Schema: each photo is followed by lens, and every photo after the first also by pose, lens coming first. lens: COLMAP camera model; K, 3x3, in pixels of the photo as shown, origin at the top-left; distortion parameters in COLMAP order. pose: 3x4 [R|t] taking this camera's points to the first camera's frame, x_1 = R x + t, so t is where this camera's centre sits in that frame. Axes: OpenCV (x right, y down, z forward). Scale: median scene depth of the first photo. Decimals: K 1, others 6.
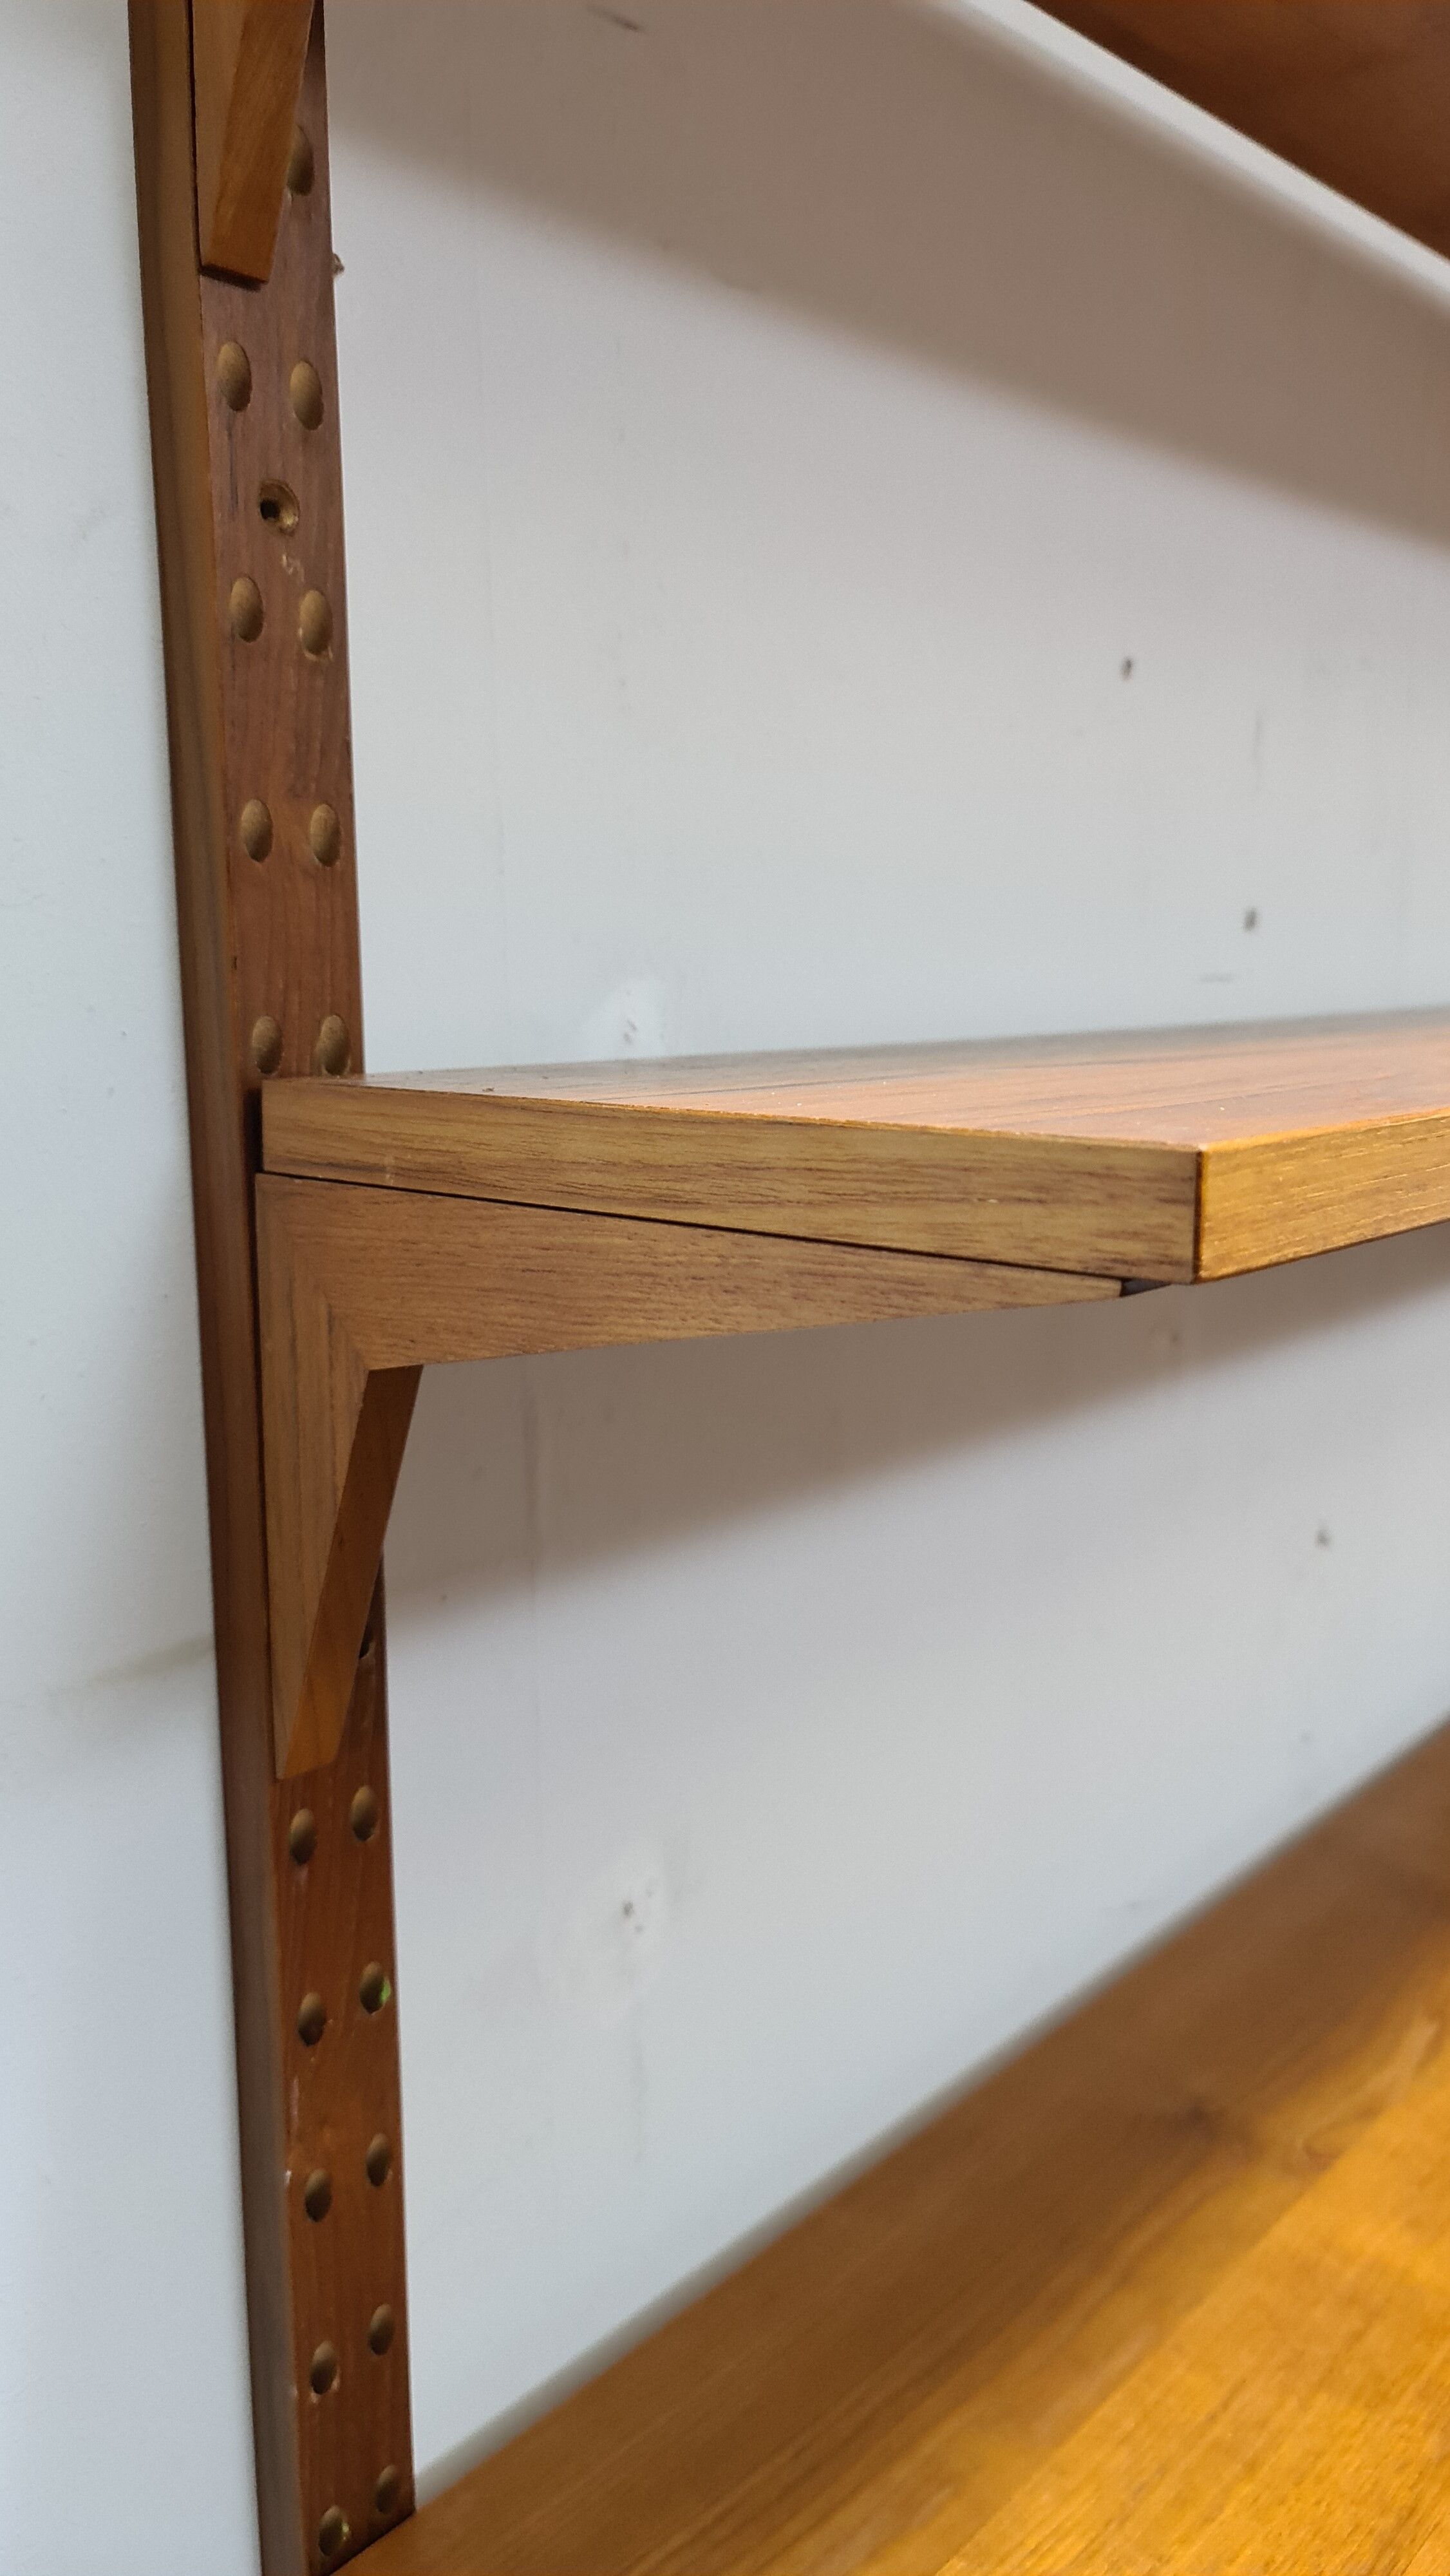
lens RADIAL K [[1878.7, 0, 725.0], [0, 1878.7, 1288.0], [0, 0, 1]] dist [0.085951, -0.099827]
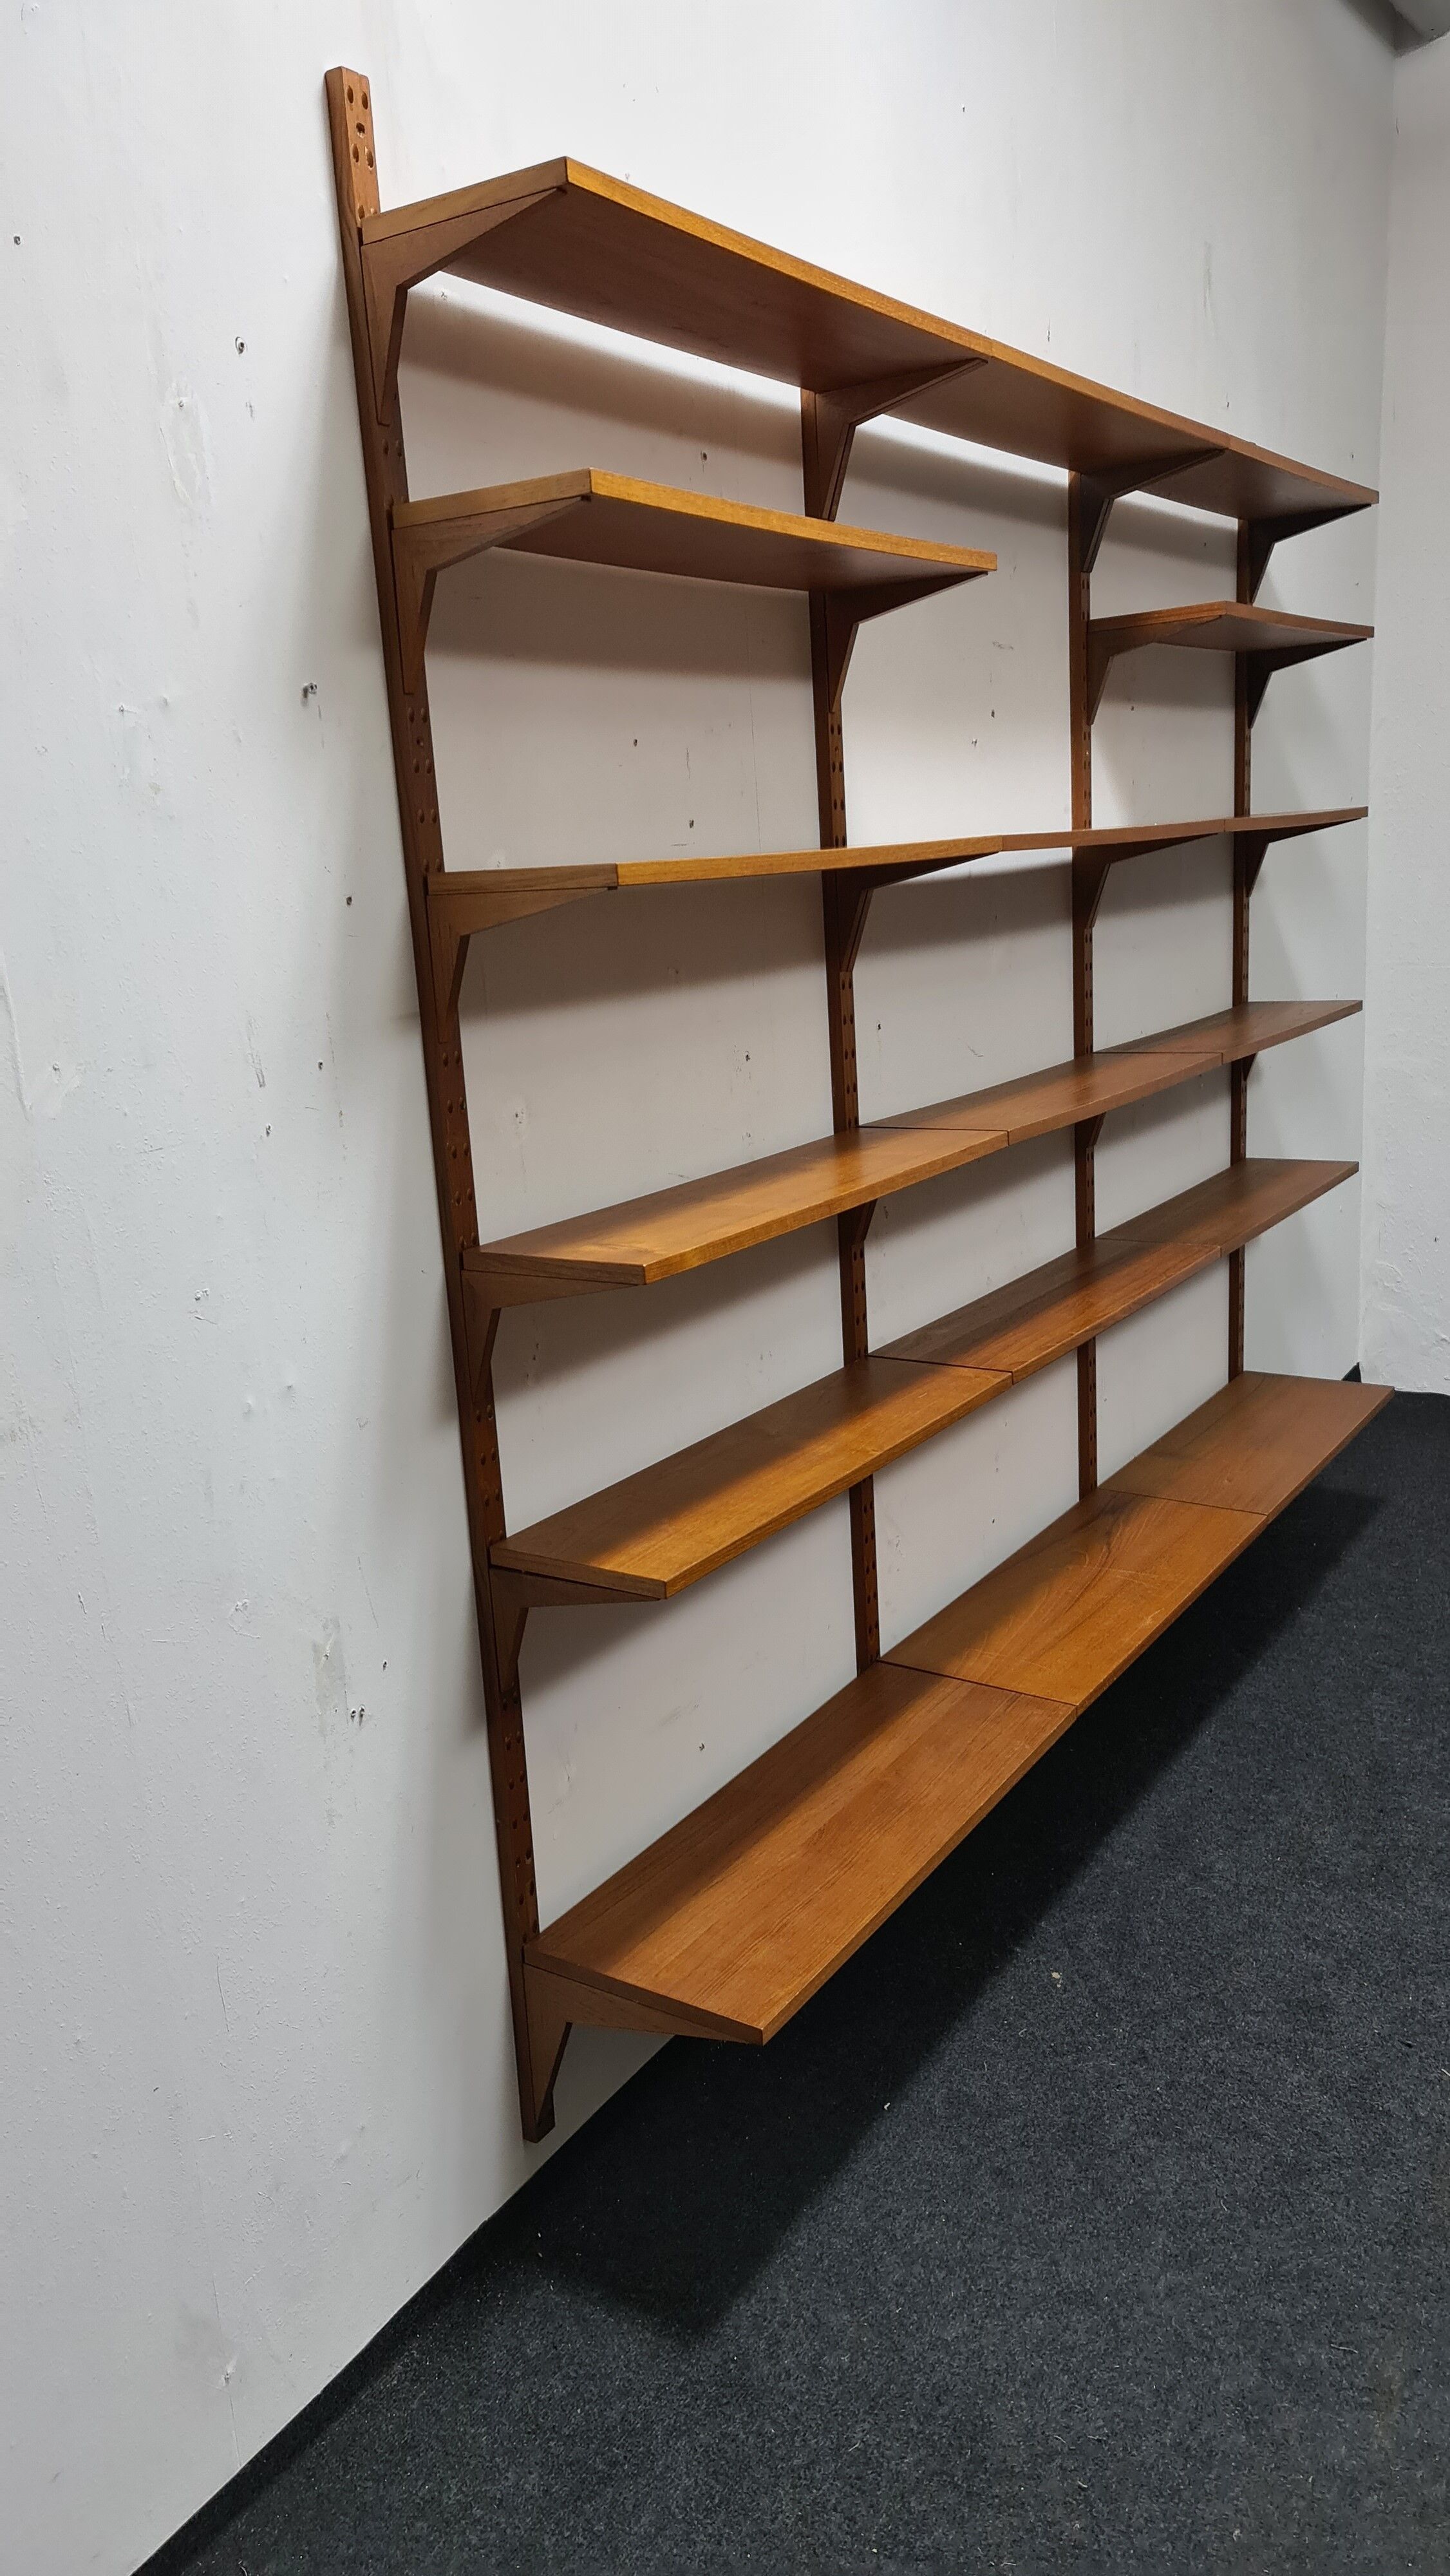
lens RADIAL K [[1878.4, 0, 725.7], [0, 1878.4, 1283.9], [0, 0, 1]] dist [0.087488, -0.102550]
pose [[0.988174, -0.081588, 0.129827, -0.206553], [0.075843, 0.995934, 0.048605, 0.673123], [-0.133265, -0.038184, 0.990345, -3.443471]]
